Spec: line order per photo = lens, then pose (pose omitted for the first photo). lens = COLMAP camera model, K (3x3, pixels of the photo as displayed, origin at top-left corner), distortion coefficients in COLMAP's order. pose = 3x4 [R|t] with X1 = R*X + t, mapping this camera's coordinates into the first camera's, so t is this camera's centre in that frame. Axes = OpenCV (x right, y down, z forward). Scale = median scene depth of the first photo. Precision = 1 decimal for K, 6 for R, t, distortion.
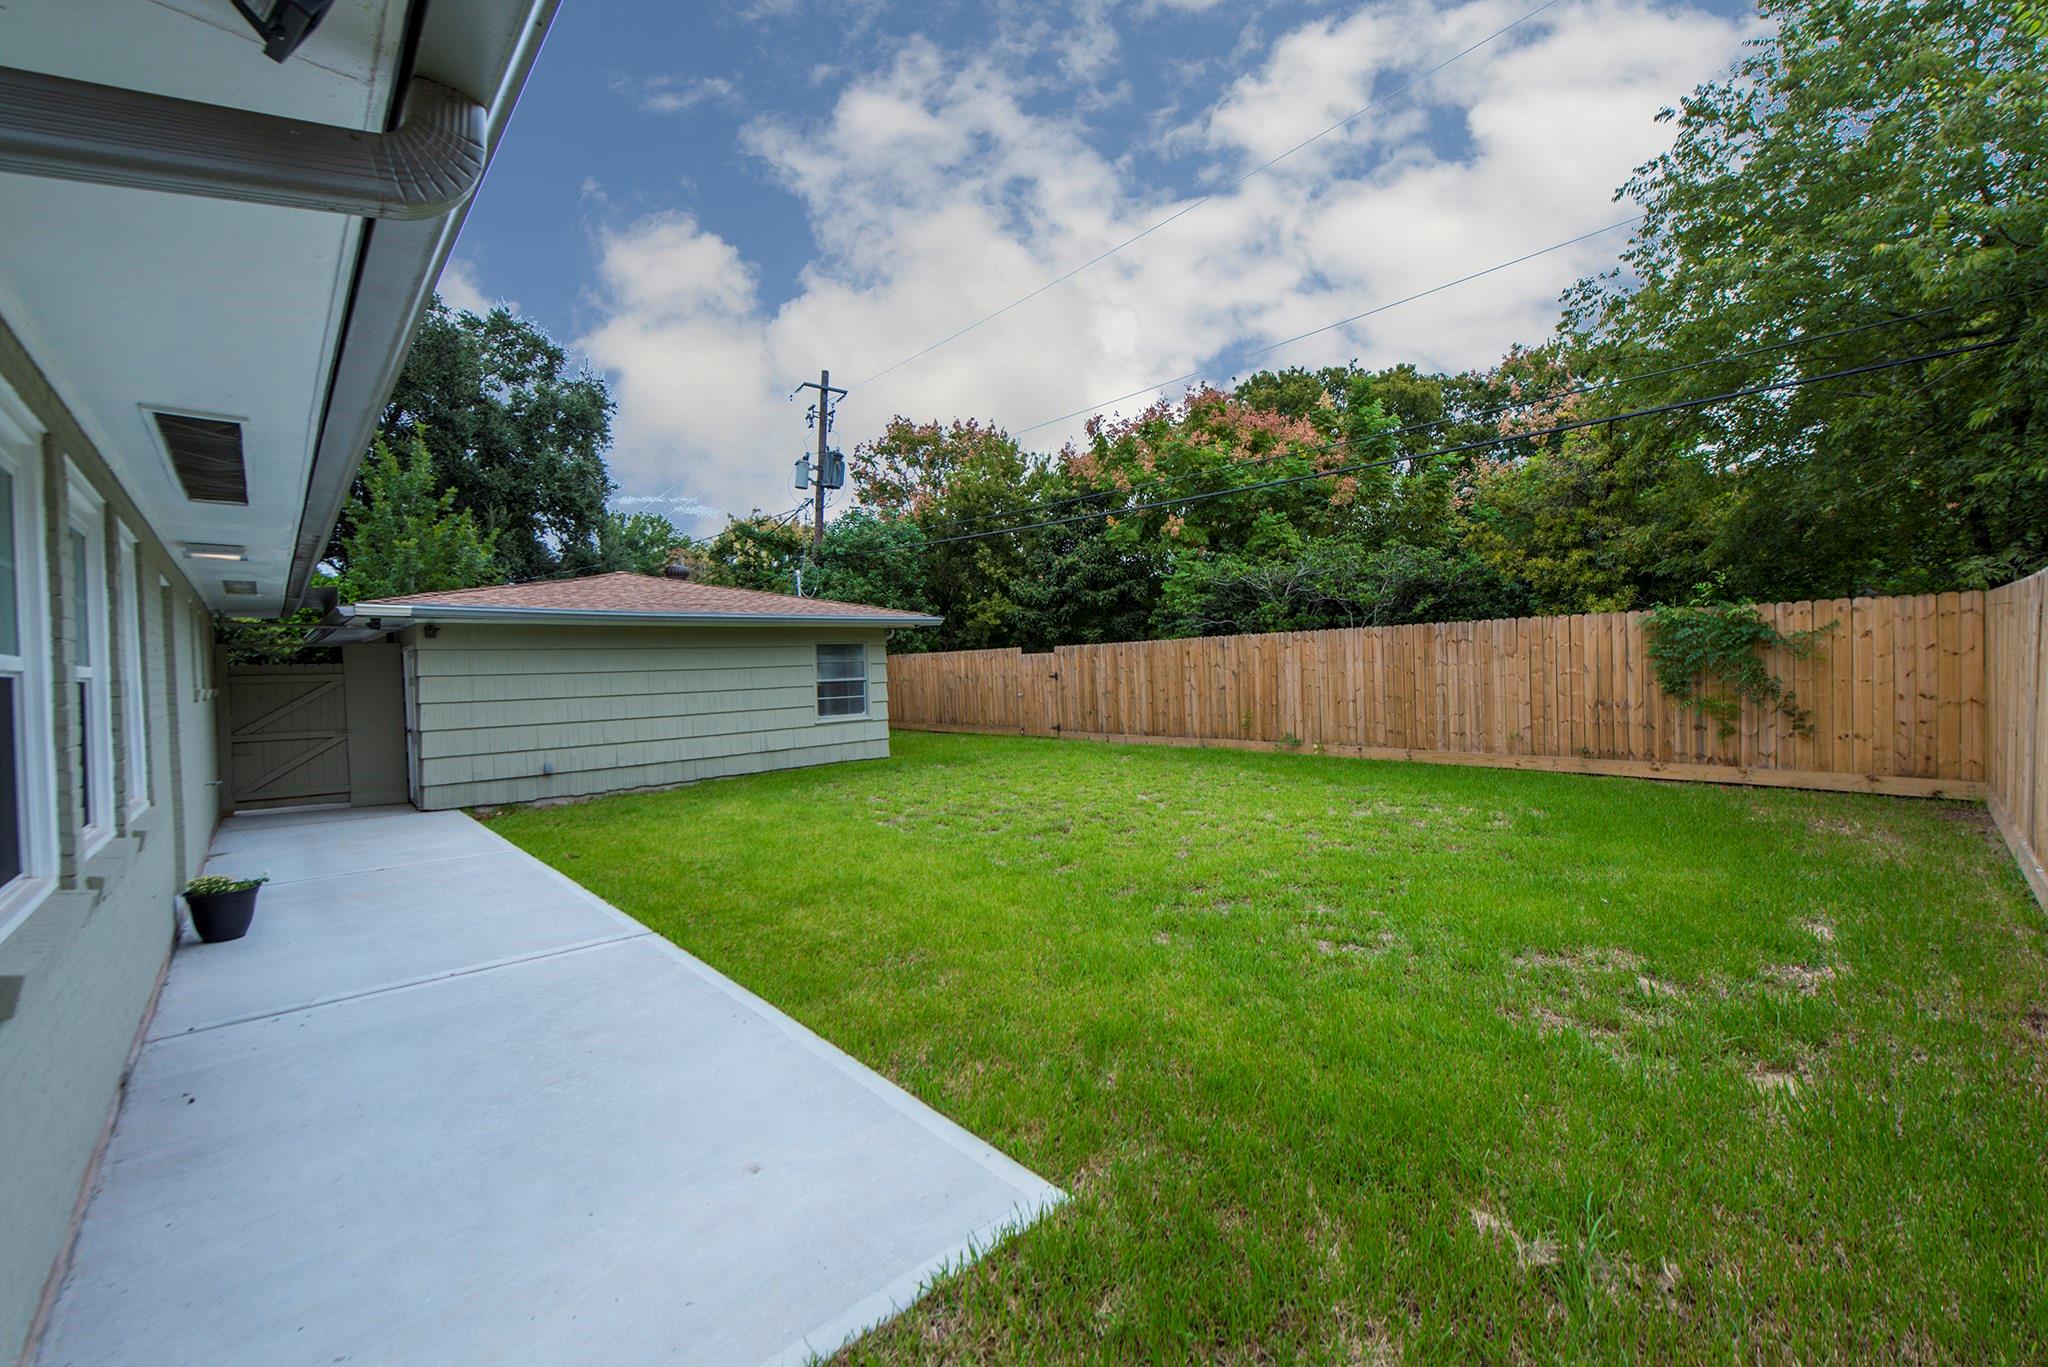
lens RADIAL K [[817.0, 0, 1023.2], [0, 817.0, 684.0], [0, 0, 1]] dist [0.000671, 0.000111]
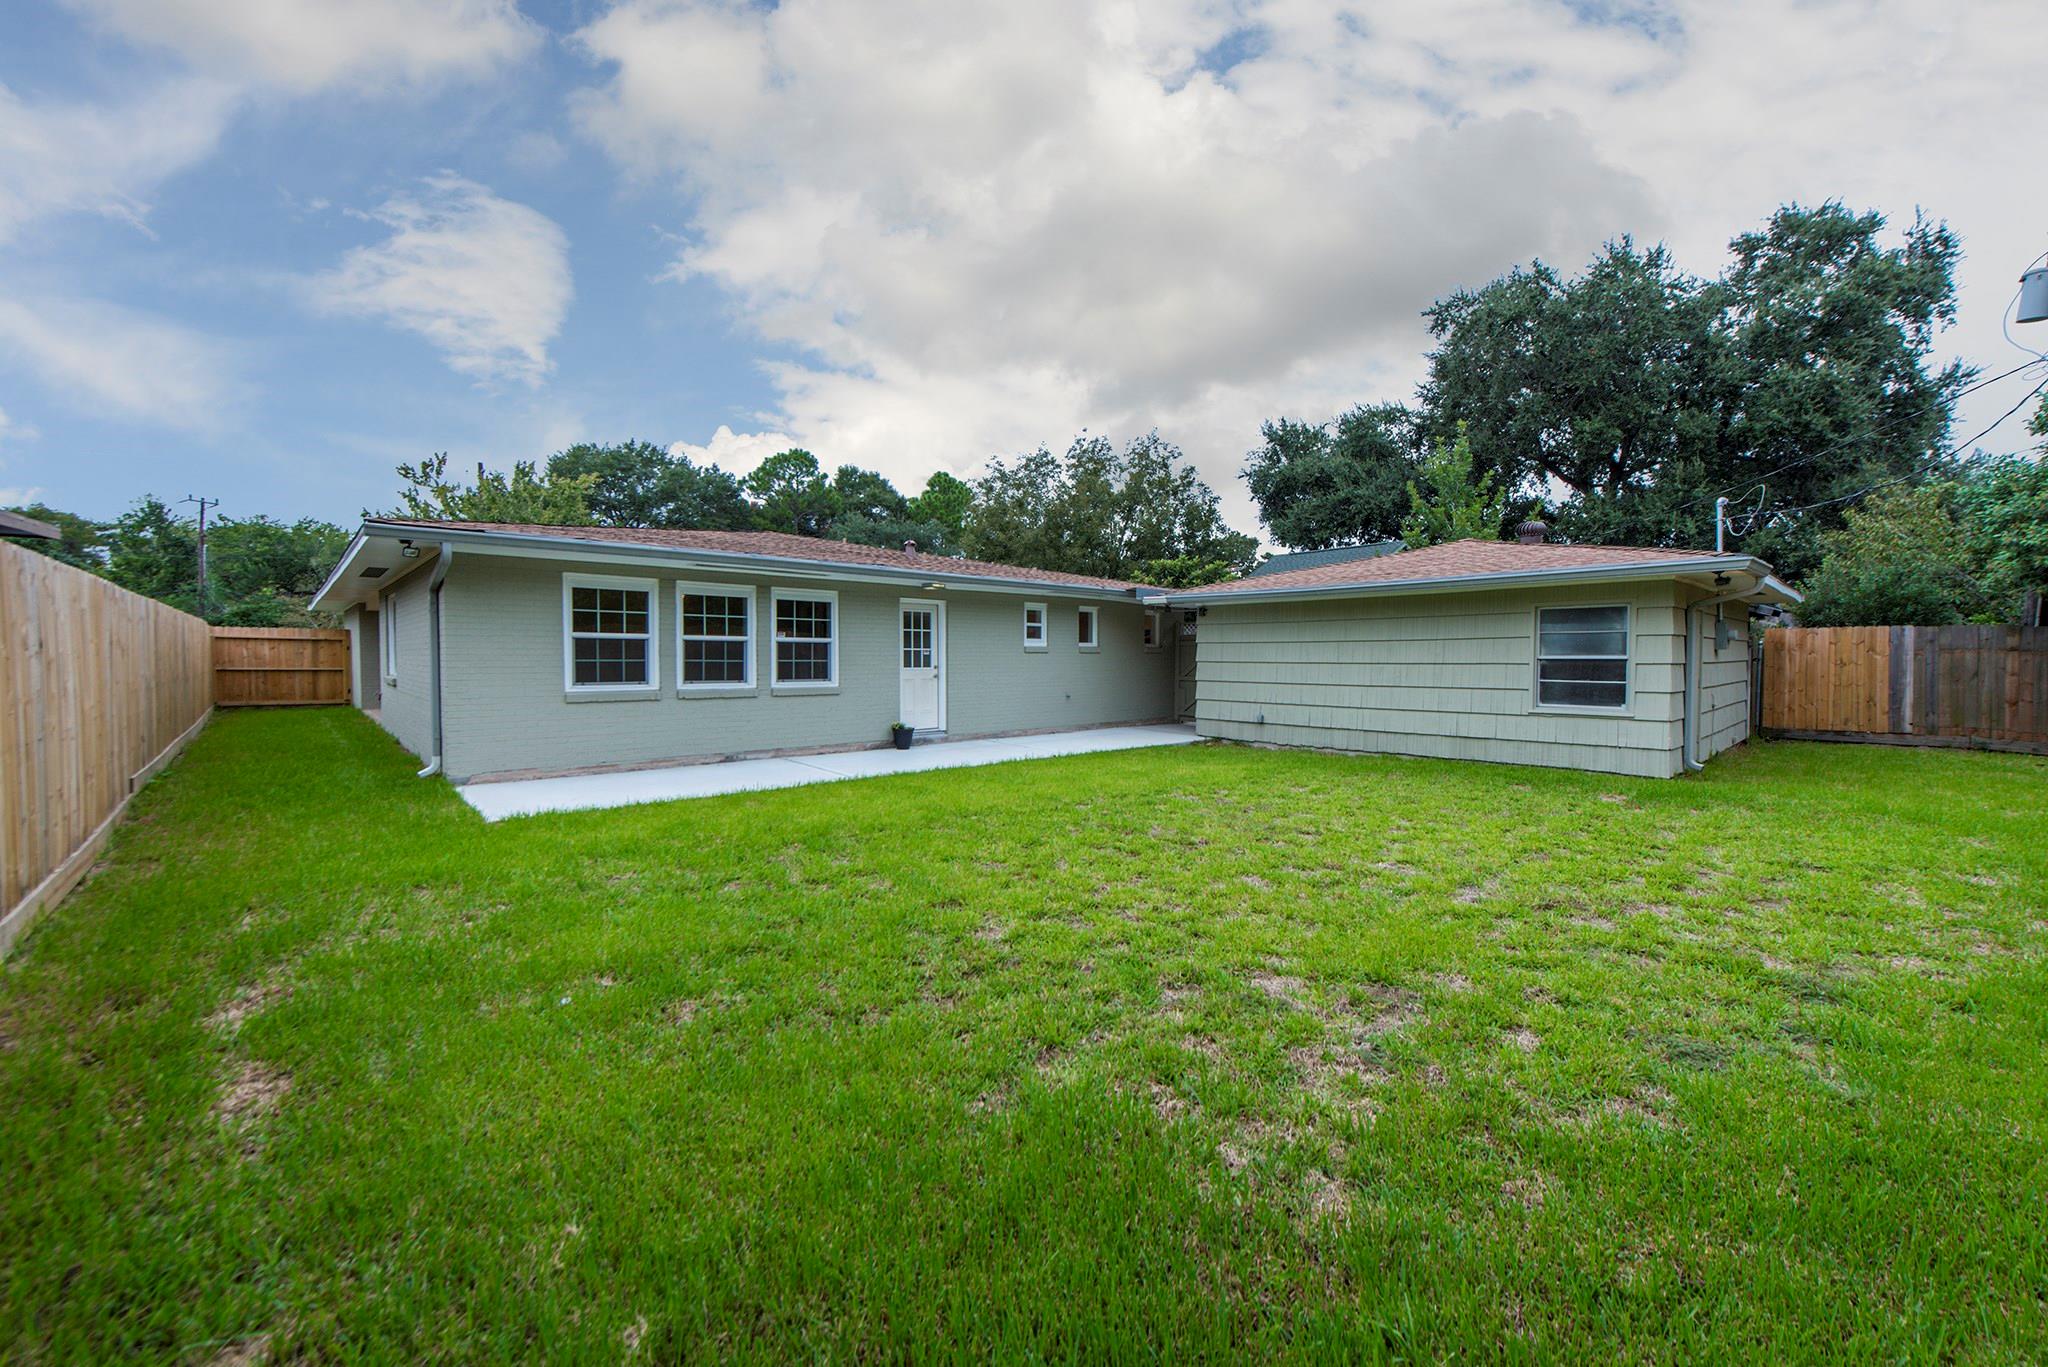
lens RADIAL K [[817.0, 0, 1022.5], [0, 817.0, 679.8], [0, 0, 1]] dist [0.000671, 0.000111]
pose [[-0.033008, 0.068455, -0.997108, 0.555803], [-0.015856, 0.997490, 0.069006, -0.029547], [0.999329, 0.018088, -0.031839, 0.556836]]
